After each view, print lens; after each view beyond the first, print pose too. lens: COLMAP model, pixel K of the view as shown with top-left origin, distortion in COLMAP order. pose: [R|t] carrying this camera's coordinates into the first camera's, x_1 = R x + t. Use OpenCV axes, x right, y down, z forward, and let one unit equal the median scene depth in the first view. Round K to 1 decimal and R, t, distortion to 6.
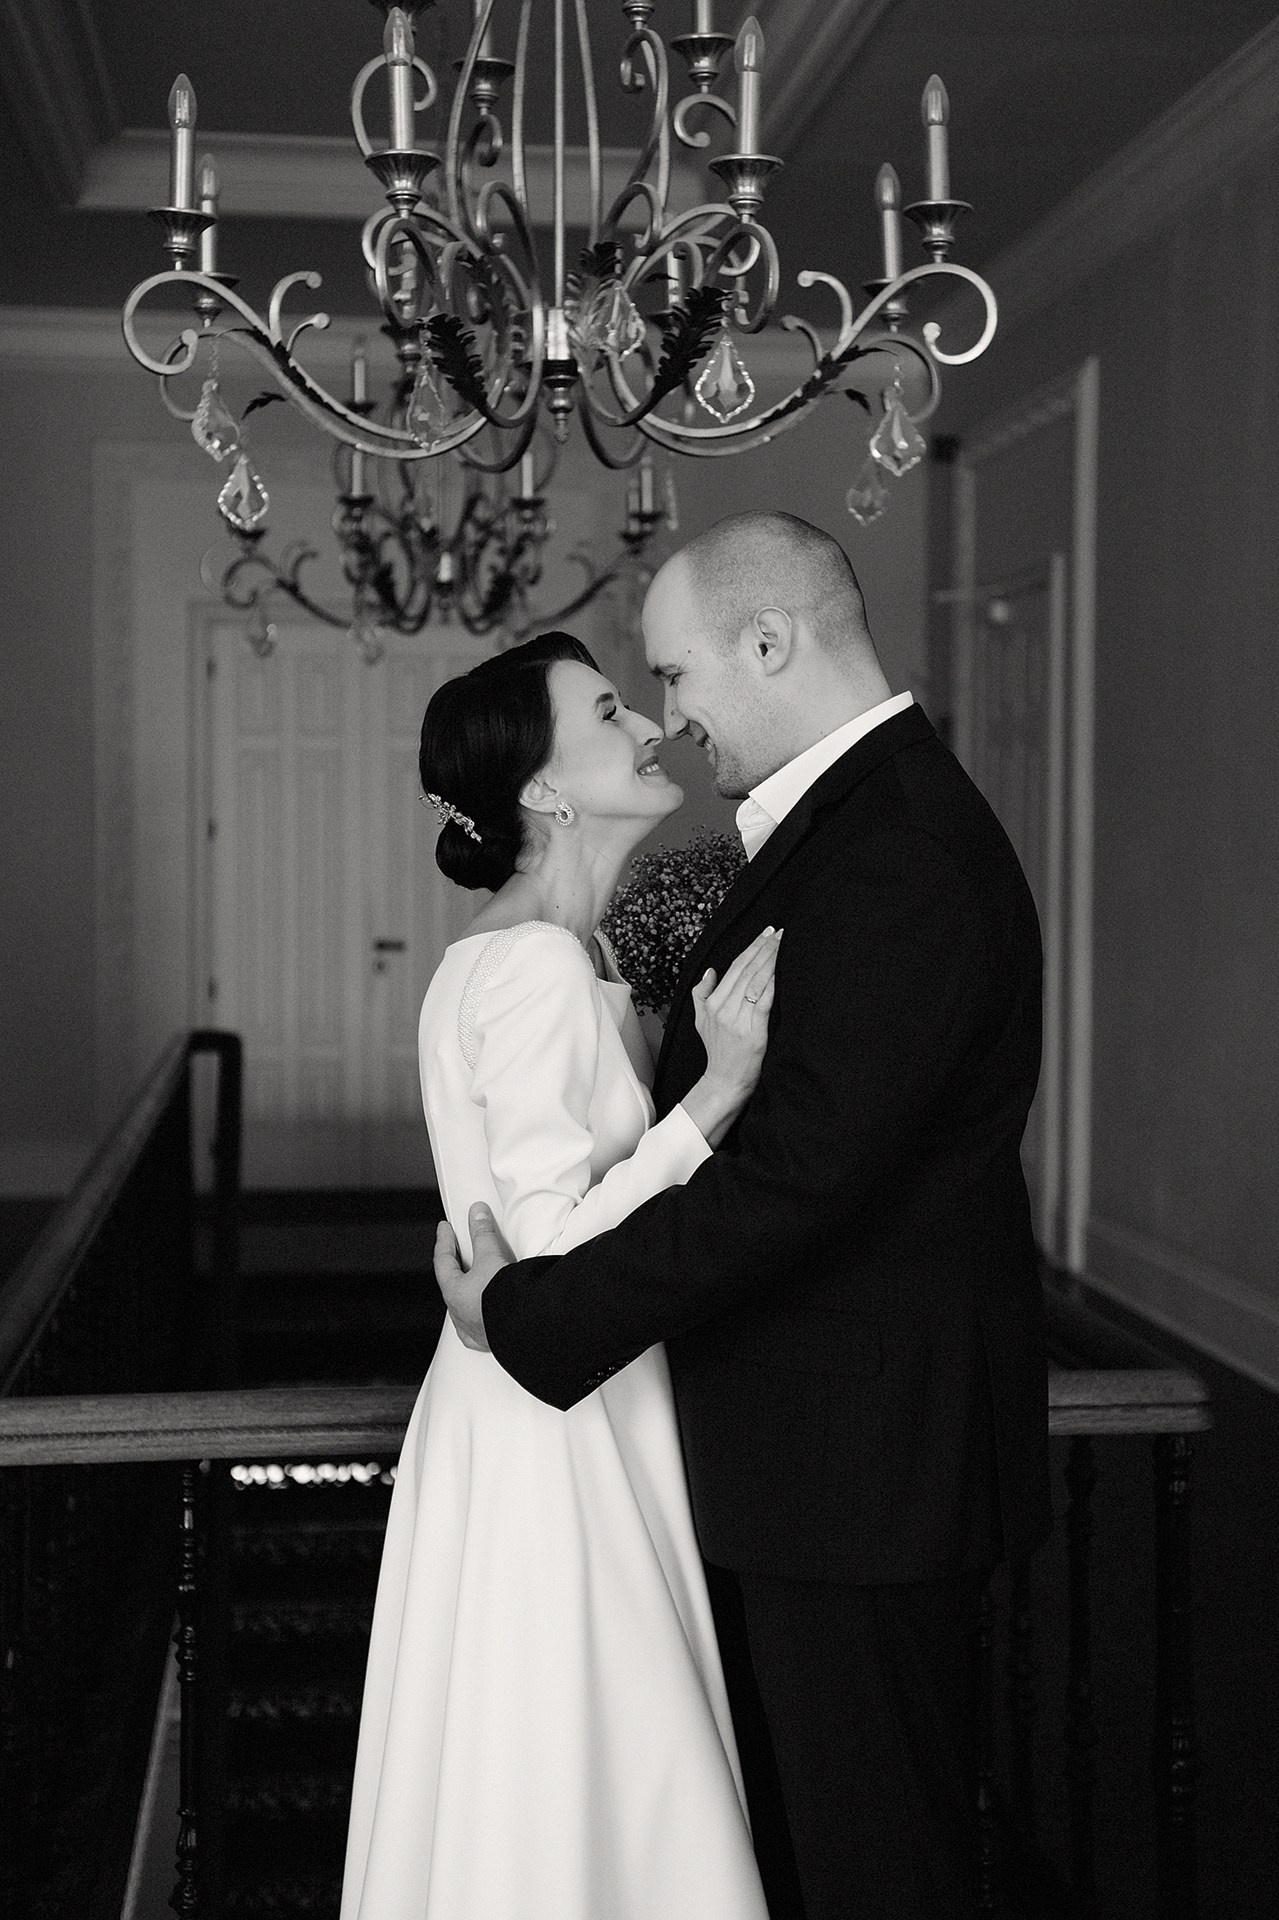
lens RADIAL K [[2549.3, 0, 639.5], [0, 2549.3, 960.0], [0, 0, 1]] dist [0.005860, 0.486726]
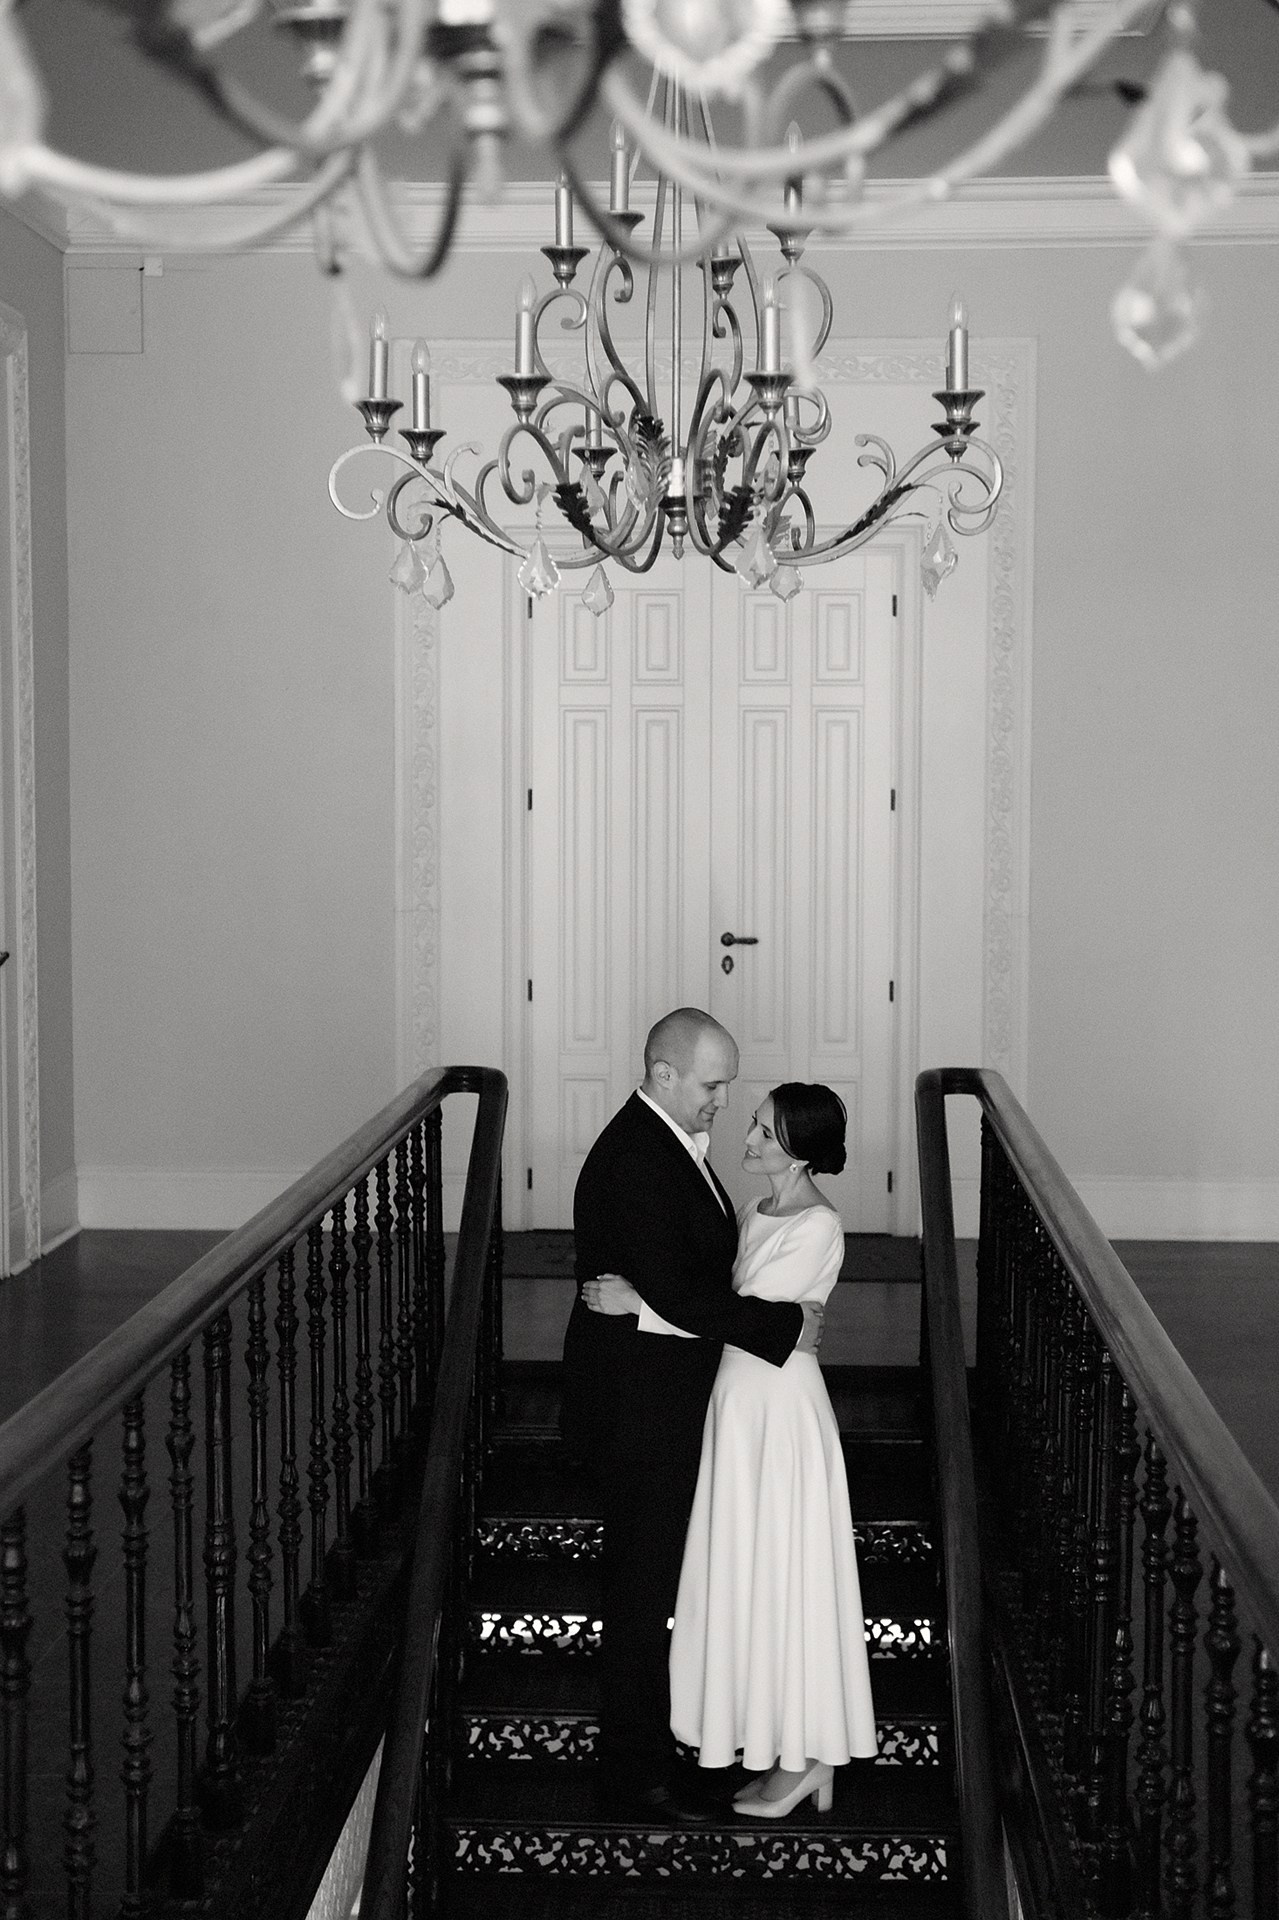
lens RADIAL K [[2849.9, 0, 639.5], [0, 2849.9, 960.0], [0, 0, 1]] dist [0.014551, 0.459143]
pose [[0.988084, 0.007525, -0.153731, 0.084337], [-0.005569, 0.999898, 0.013148, -0.068827], [0.153814, -0.012136, 0.988025, 0.484160]]
